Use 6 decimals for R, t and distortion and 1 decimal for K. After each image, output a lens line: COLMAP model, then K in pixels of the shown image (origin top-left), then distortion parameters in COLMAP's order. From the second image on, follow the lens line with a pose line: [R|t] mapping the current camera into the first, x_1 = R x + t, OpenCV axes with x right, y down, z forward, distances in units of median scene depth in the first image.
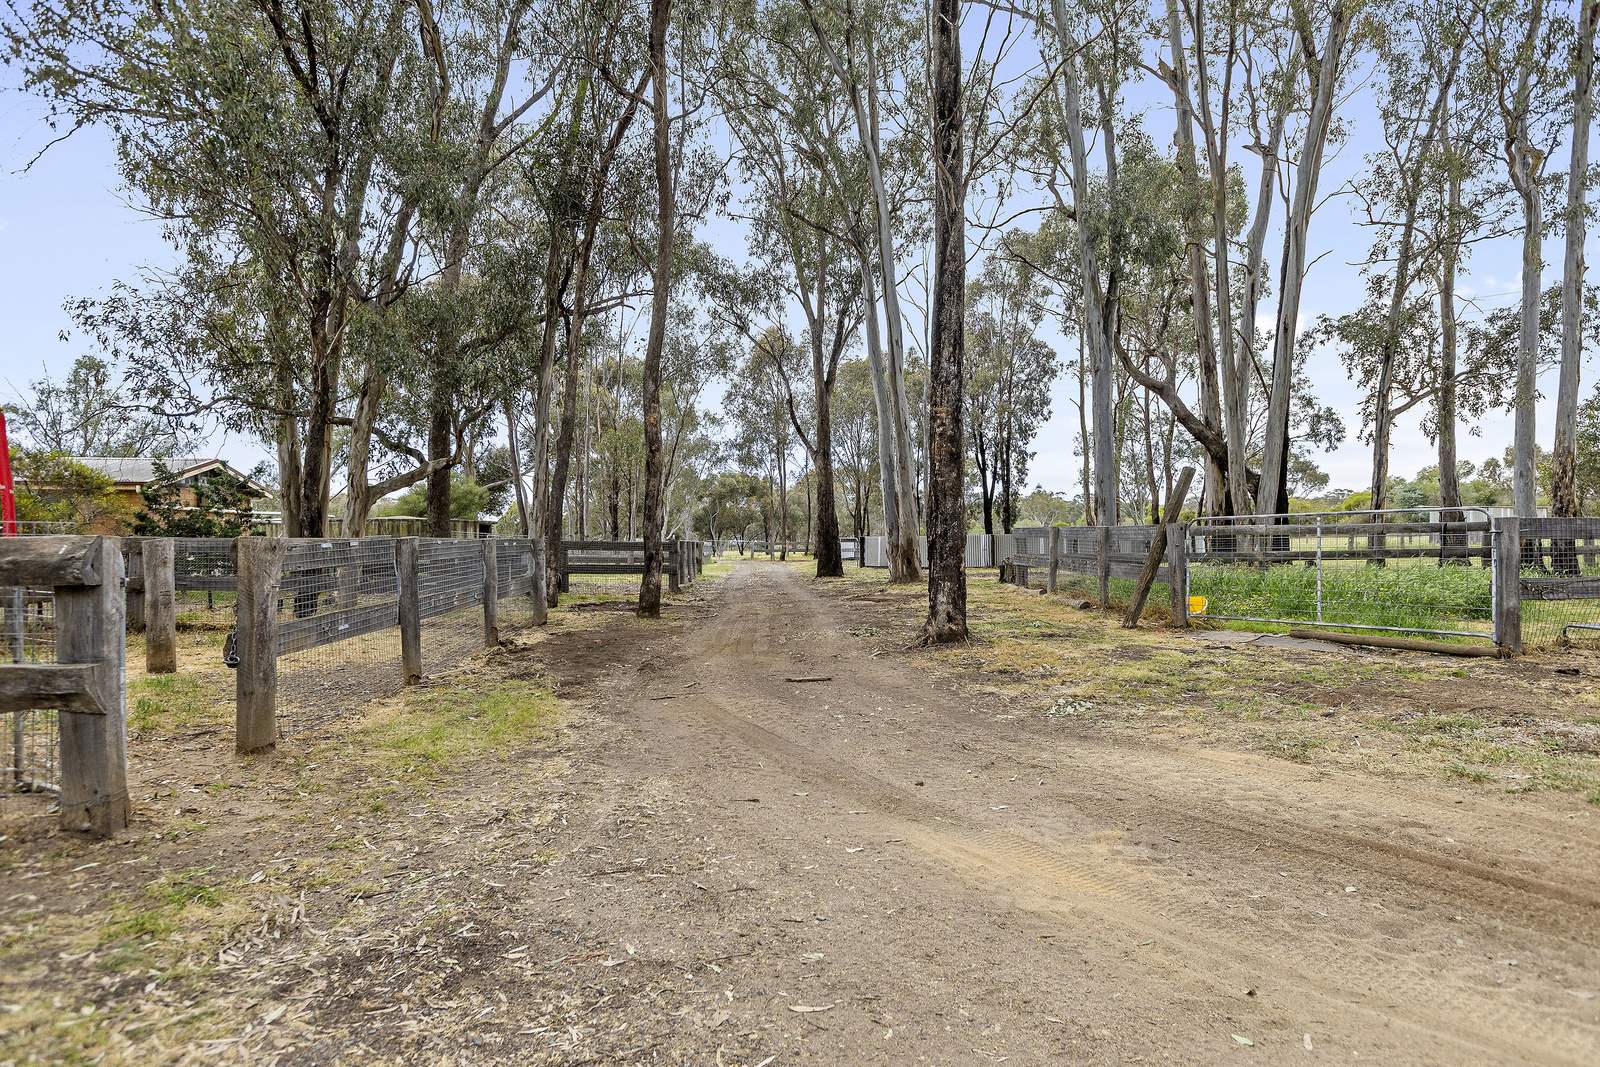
lens RADIAL K [[981.5, 0, 799.8], [0, 981.5, 506.0], [0, 0, 1]] dist [-0.001062, -0.001142]
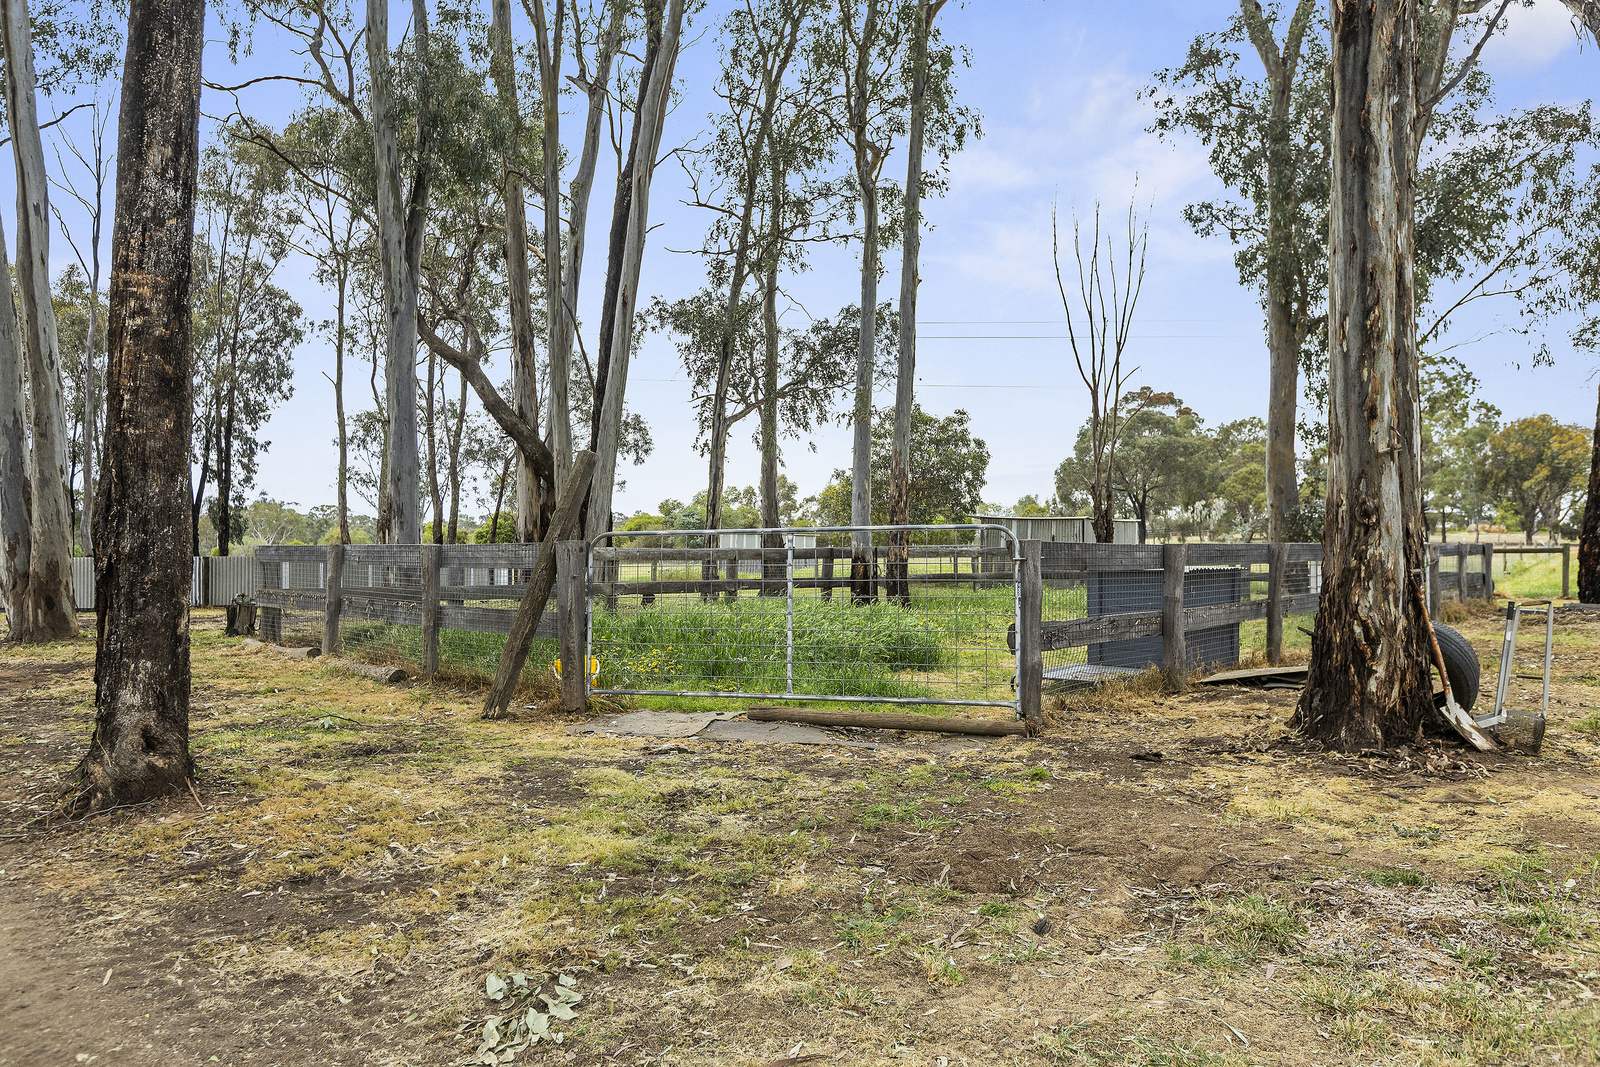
lens RADIAL K [[1115.1, 0, 800.0], [0, 1115.1, 533.5], [0, 0, 1]] dist [-0.003394, 0.000940]
pose [[0.765131, 0.024360, 0.643414, 0.024780], [-0.028208, 0.999593, -0.004300, 0.006586], [-0.643256, -0.014860, 0.765507, 0.205905]]
